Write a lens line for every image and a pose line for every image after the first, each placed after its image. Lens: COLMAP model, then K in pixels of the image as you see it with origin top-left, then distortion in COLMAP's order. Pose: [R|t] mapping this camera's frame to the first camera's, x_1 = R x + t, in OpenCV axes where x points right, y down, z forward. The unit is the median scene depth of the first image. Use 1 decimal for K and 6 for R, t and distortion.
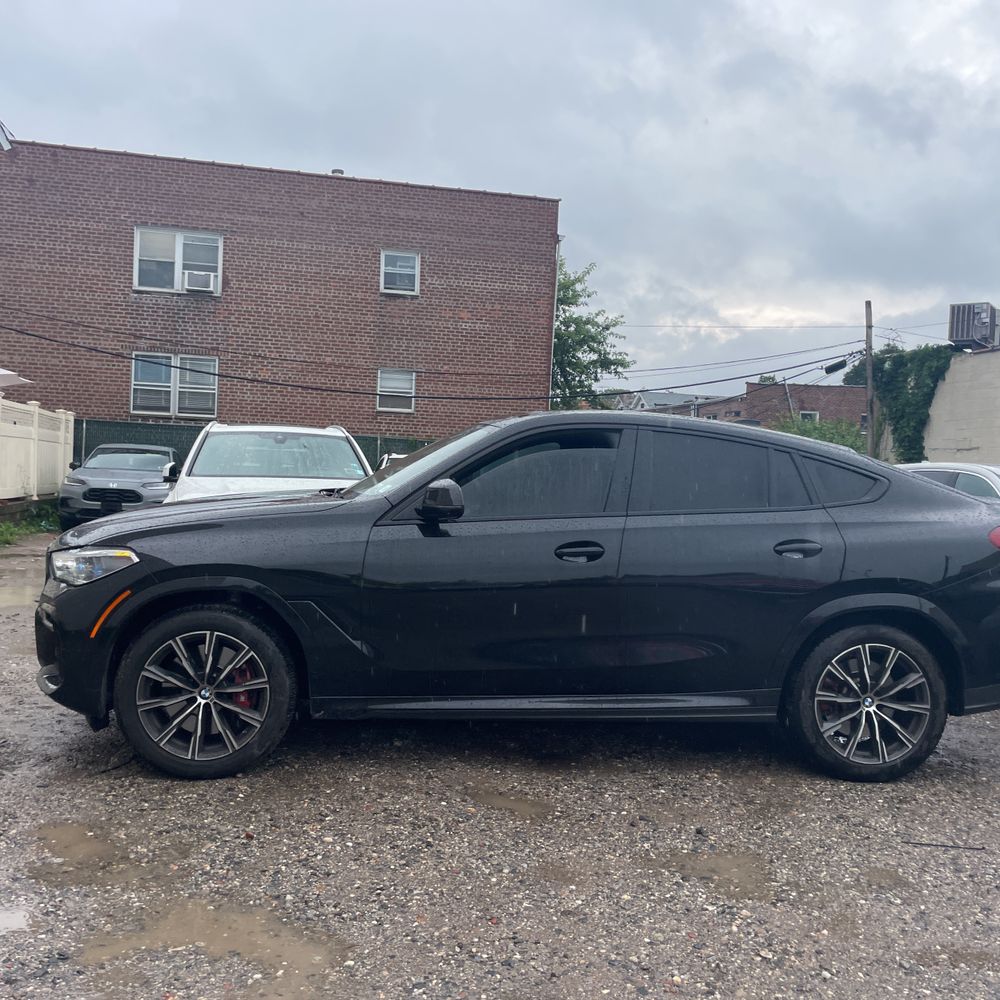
lens RADIAL K [[1012.3, 0, 499.7], [0, 1012.3, 489.0], [0, 0, 1]] dist [0.097617, -0.129891]
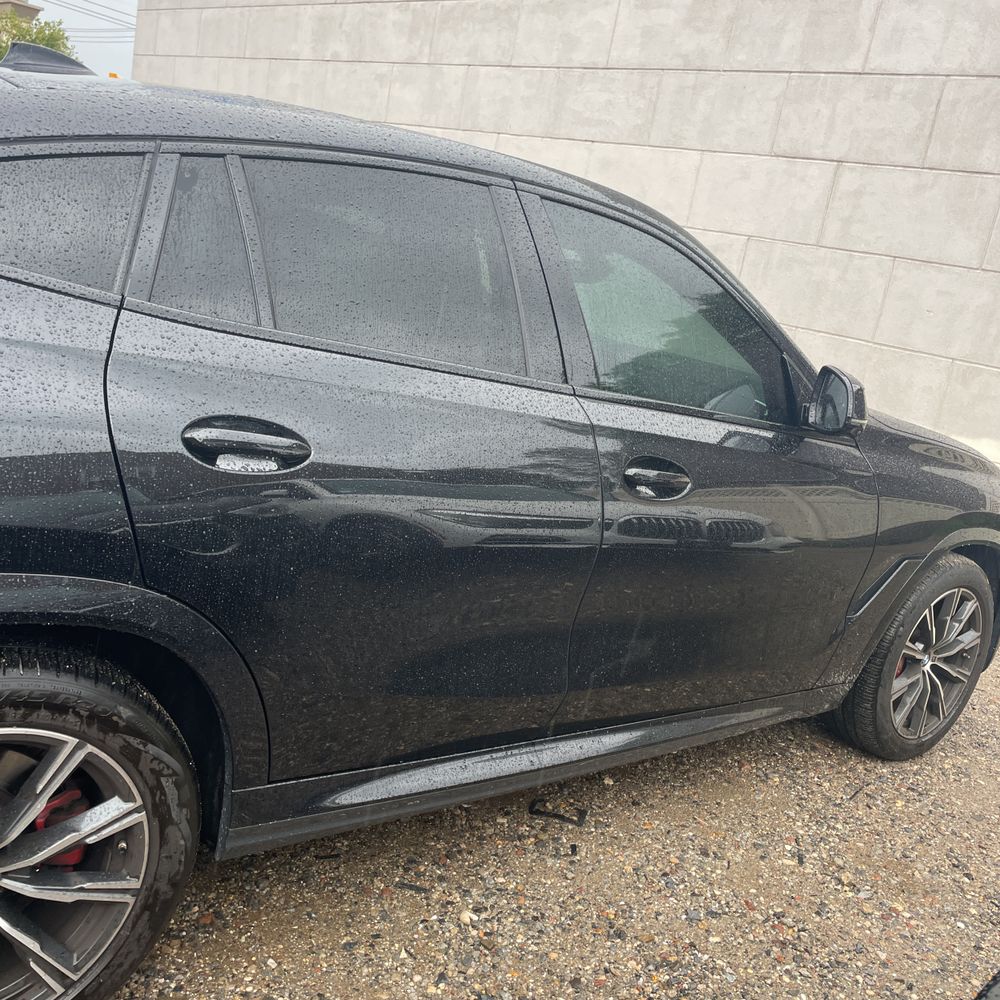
lens RADIAL K [[1023.4, 0, 522.1], [0, 1023.4, 492.9], [0, 0, 1]] dist [0.074085, -0.091896]
pose [[0.804228, 0.154659, 0.573845, 0.060469], [-0.261661, 0.959073, 0.108227, -0.000236], [-0.533620, -0.237192, 0.811781, 0.135526]]
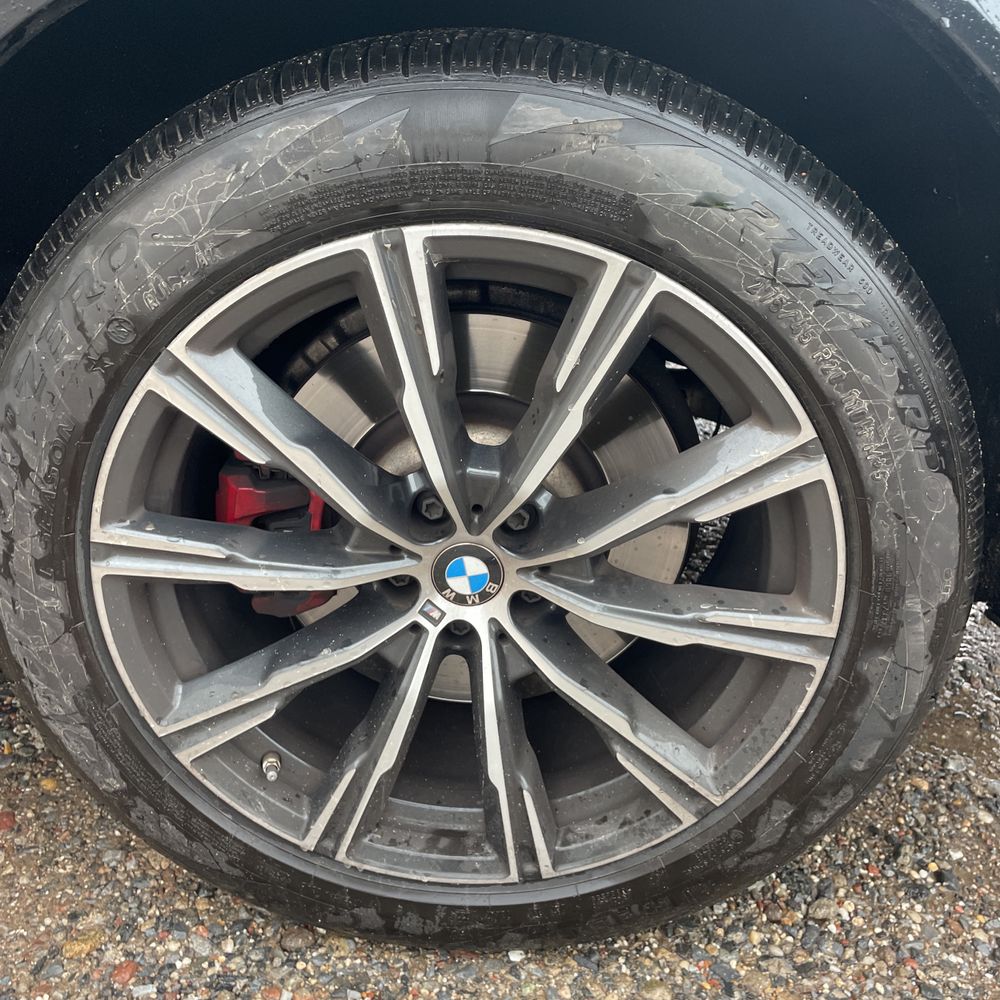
lens RADIAL K [[1013.1, 0, 481.7], [0, 1013.1, 496.4], [0, 0, 1]] dist [0.093517, -0.120844]
pose [[0.988350, 0.052622, -0.142811, 0.079940], [0.010612, 0.912217, 0.409570, 0.026423], [0.151827, -0.406315, 0.901031, 0.177520]]
